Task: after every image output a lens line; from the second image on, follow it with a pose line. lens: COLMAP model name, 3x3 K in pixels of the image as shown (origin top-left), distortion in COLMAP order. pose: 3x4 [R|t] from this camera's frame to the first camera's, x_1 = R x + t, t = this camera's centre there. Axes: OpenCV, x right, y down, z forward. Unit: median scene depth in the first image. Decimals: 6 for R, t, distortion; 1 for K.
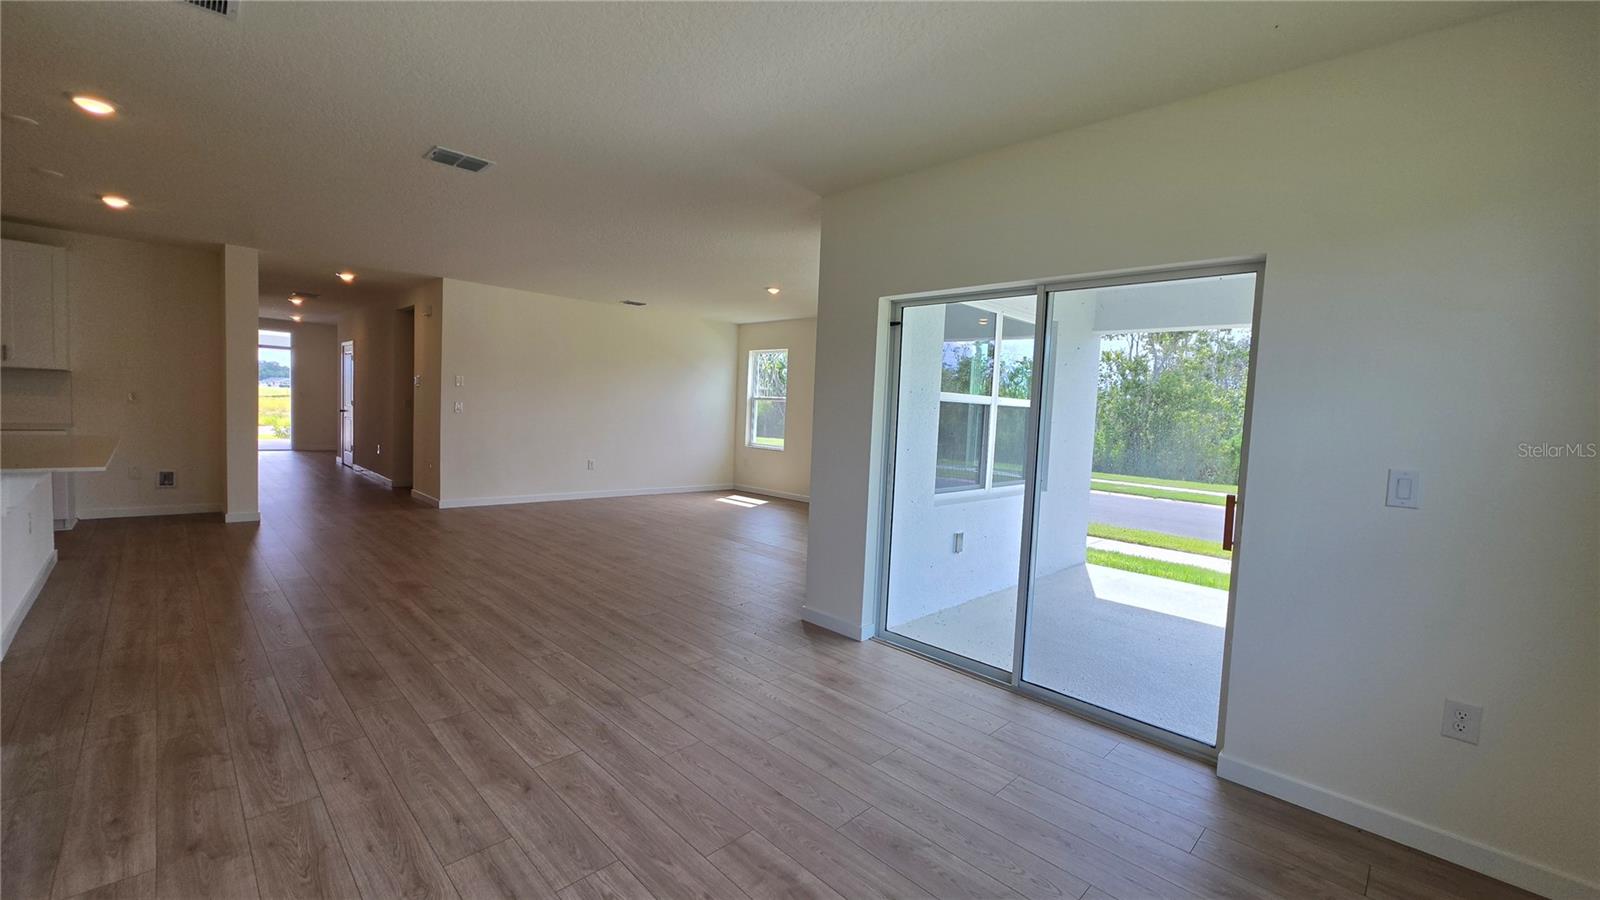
lens RADIAL K [[647.3, 0, 802.8], [0, 647.3, 448.6], [0, 0, 1]] dist [0.000125, 0.000185]
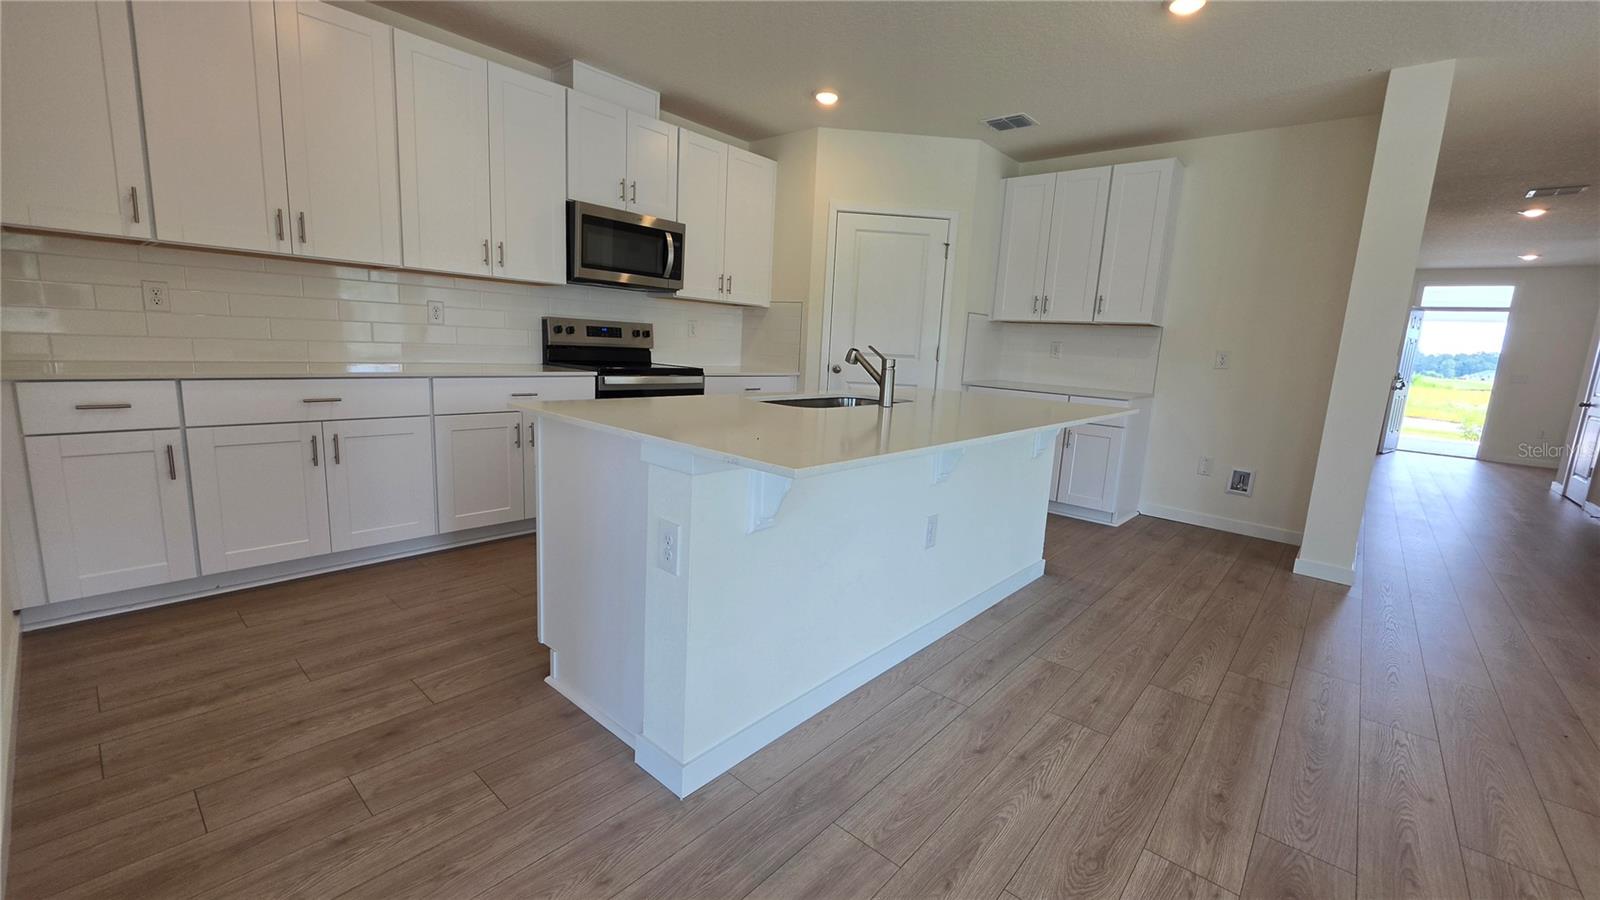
lens RADIAL K [[647.3, 0, 802.8], [0, 647.3, 448.6], [0, 0, 1]] dist [0.000125, 0.000185]
pose [[0.076375, 0.122693, -0.989501, -0.506682], [-0.112121, 0.987163, 0.113749, -0.020763], [0.990755, 0.102256, 0.089151, 0.703971]]
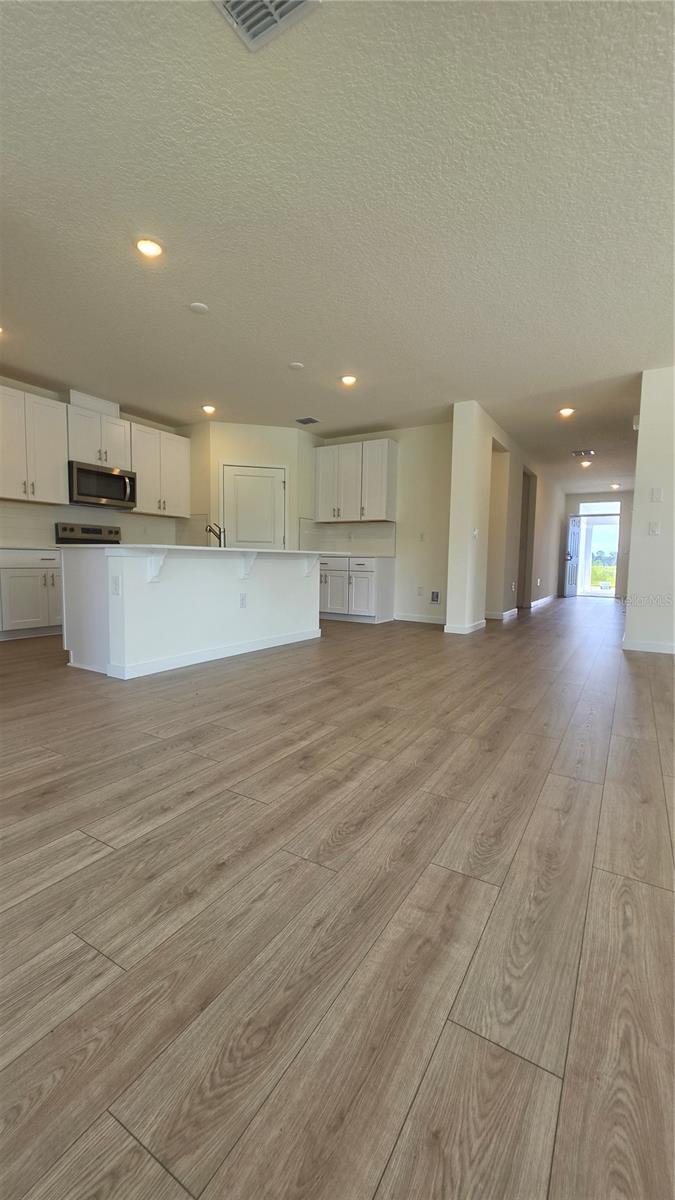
lens RADIAL K [[485.5, 0, 333.5], [0, 485.5, 603.3], [0, 0, 1]] dist [0.000125, 0.000185]
pose [[0.235546, 0.043234, -0.970901, -0.059014], [-0.066384, 0.997393, 0.028309, 0.066244], [0.969593, 0.057784, 0.237802, 0.814793]]
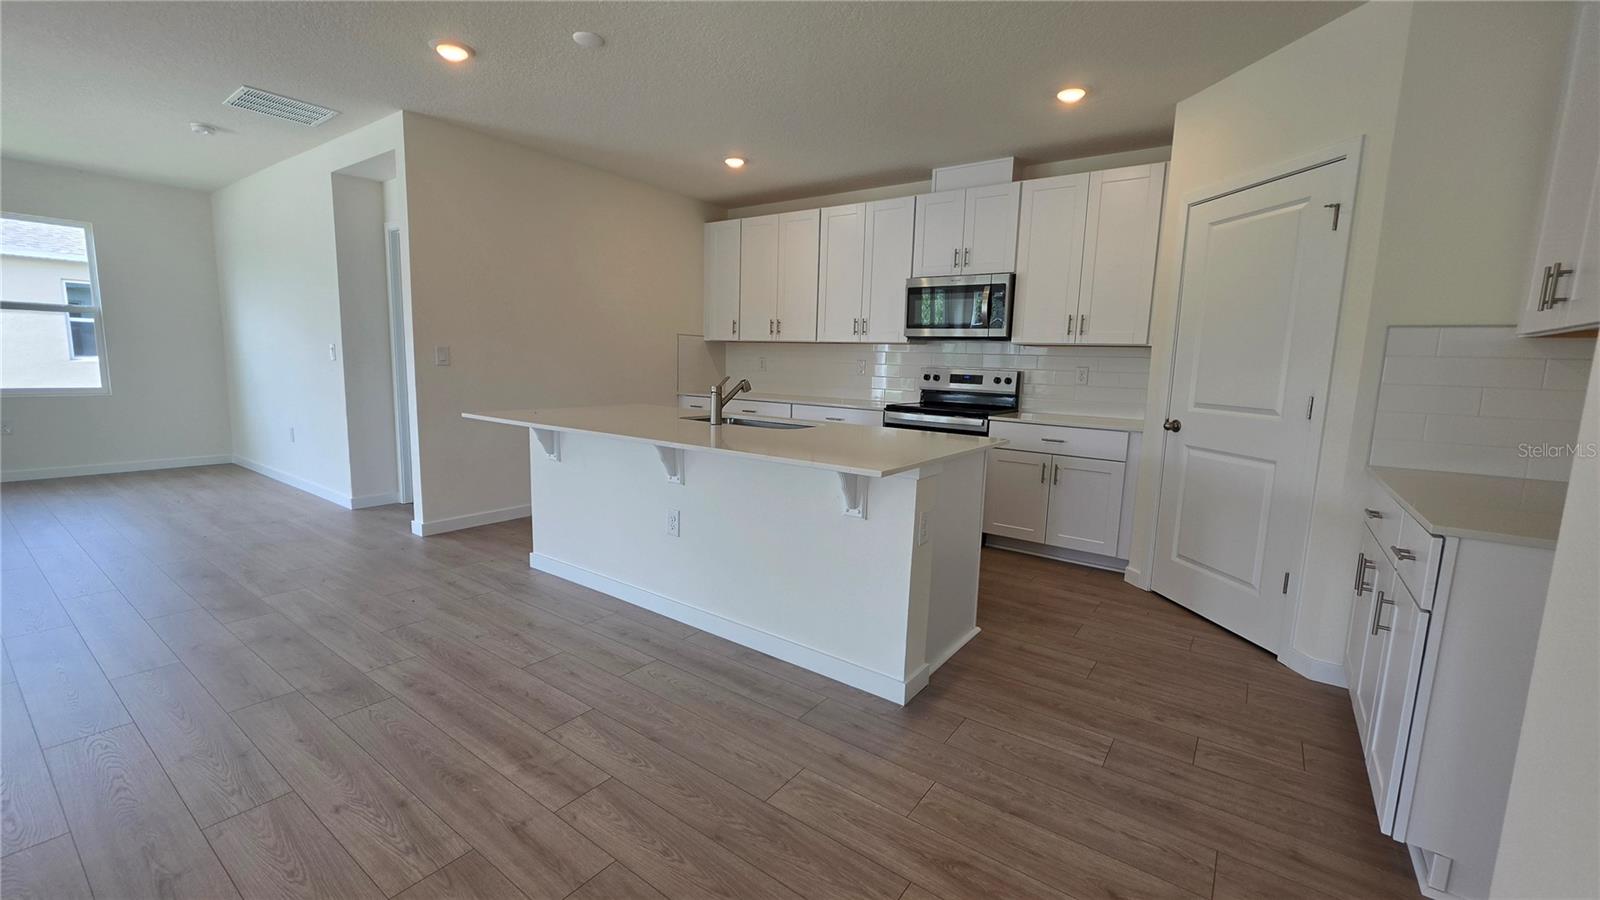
lens RADIAL K [[636.7, 0, 799.4], [0, 636.7, 443.6], [0, 0, 1]] dist [0.000033, 0.000006]
pose [[-0.983266, -0.053819, -0.174046, -1.044260], [-0.085573, 0.979855, 0.180447, -0.114764], [0.160829, 0.192321, -0.968063, 1.524571]]
